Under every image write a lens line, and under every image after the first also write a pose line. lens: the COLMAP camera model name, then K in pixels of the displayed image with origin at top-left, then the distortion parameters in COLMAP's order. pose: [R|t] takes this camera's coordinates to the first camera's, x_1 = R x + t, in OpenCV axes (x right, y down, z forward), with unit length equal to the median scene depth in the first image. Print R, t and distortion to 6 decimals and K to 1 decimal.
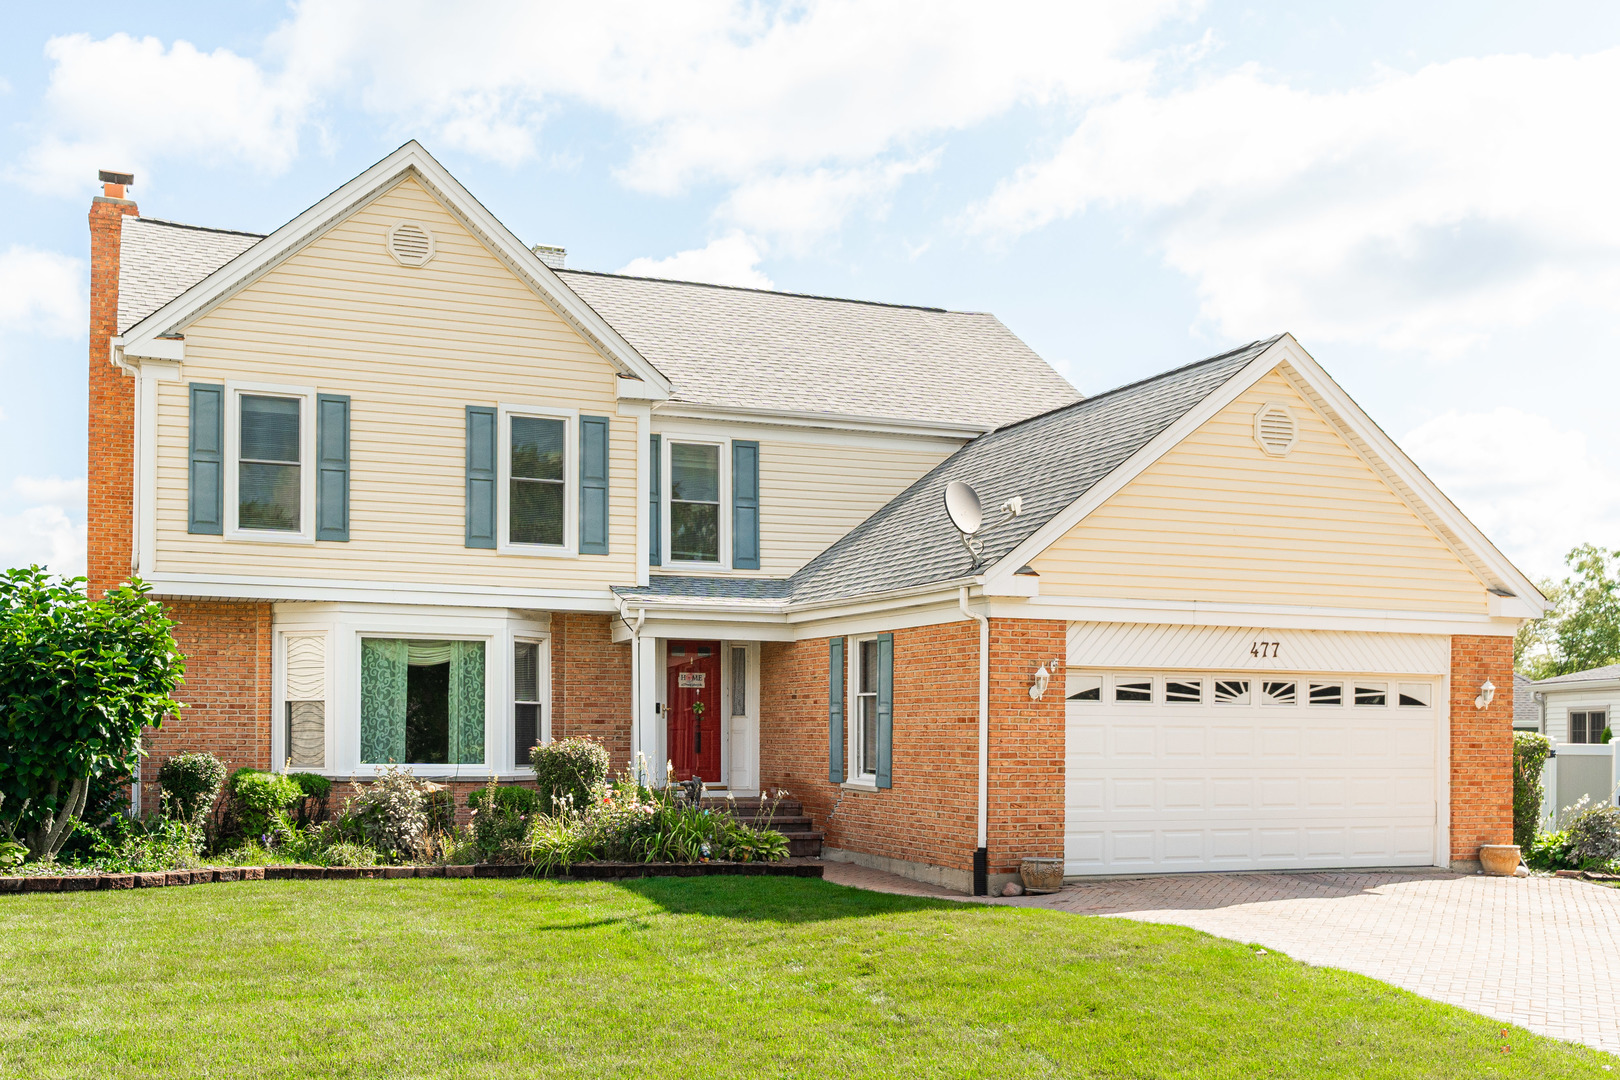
lens RADIAL K [[1528.0, 0, 803.2], [0, 1528.0, 575.2], [0, 0, 1]] dist [0.014816, 0.000000]
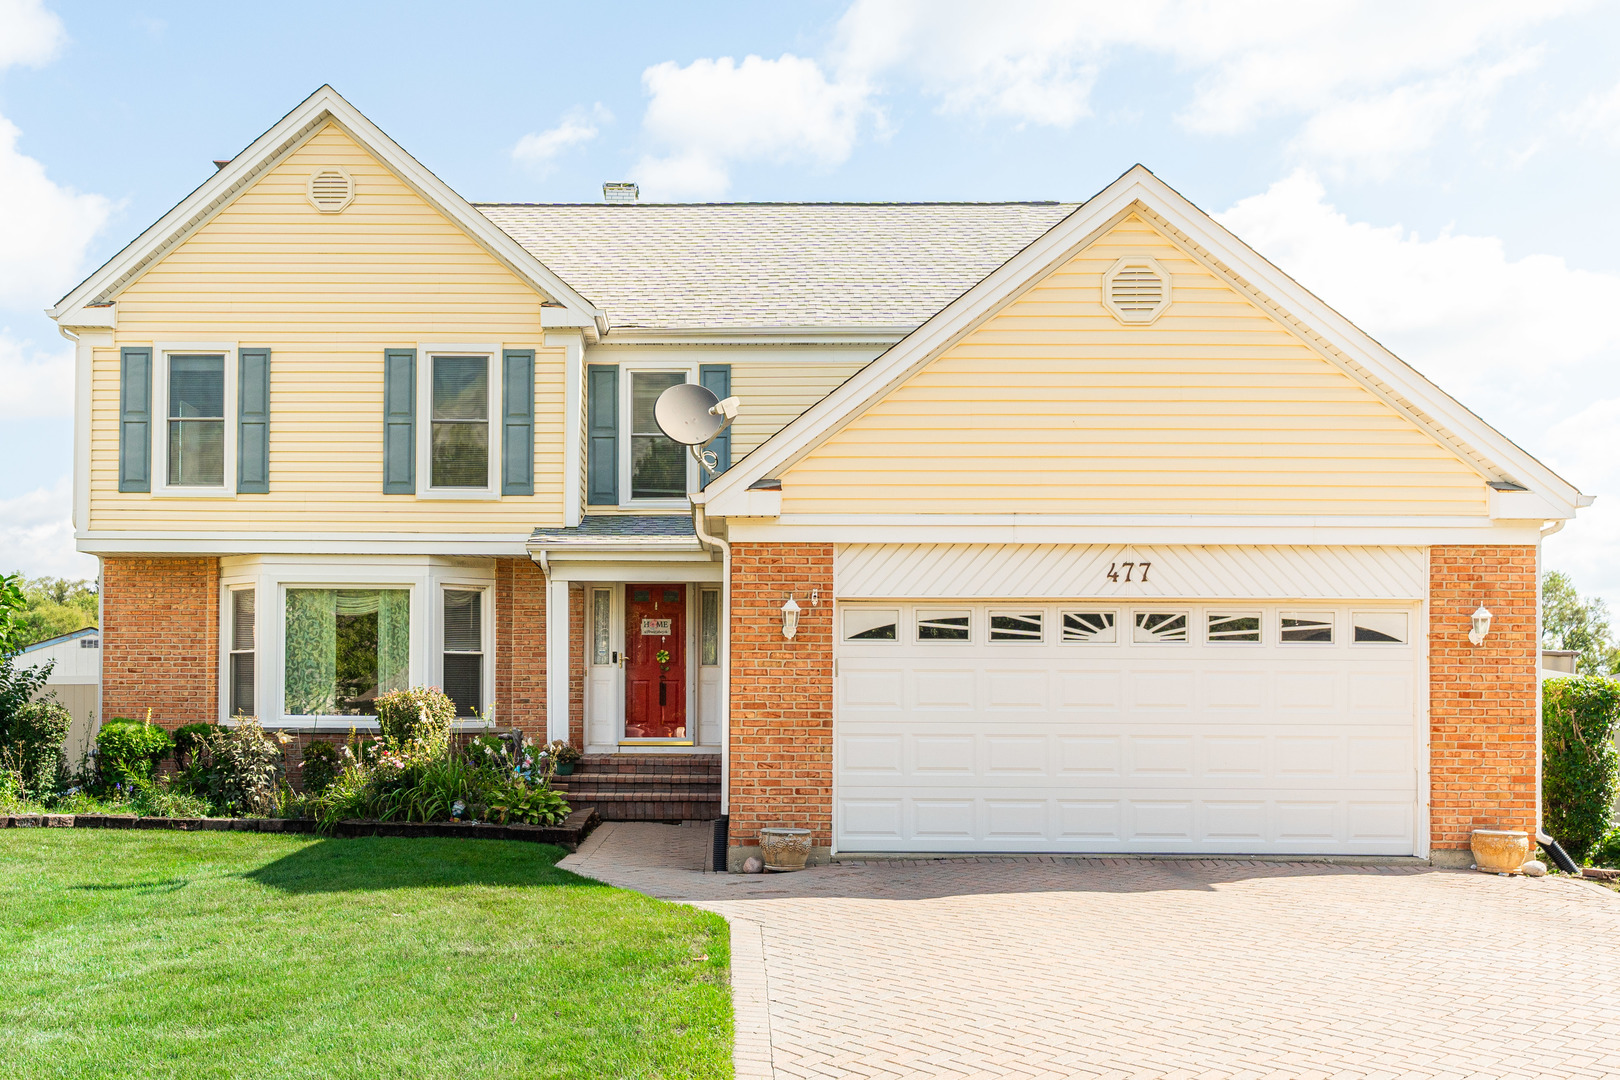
lens RADIAL K [[1528.0, 0, 810.3], [0, 1528.0, 540.7], [0, 0, 1]] dist [0.014816, 0.000000]
pose [[0.932622, -0.037407, -0.358910, 0.406541], [0.038745, 0.999243, -0.003466, 0.027248], [0.358768, -0.010673, 0.933366, 0.198128]]
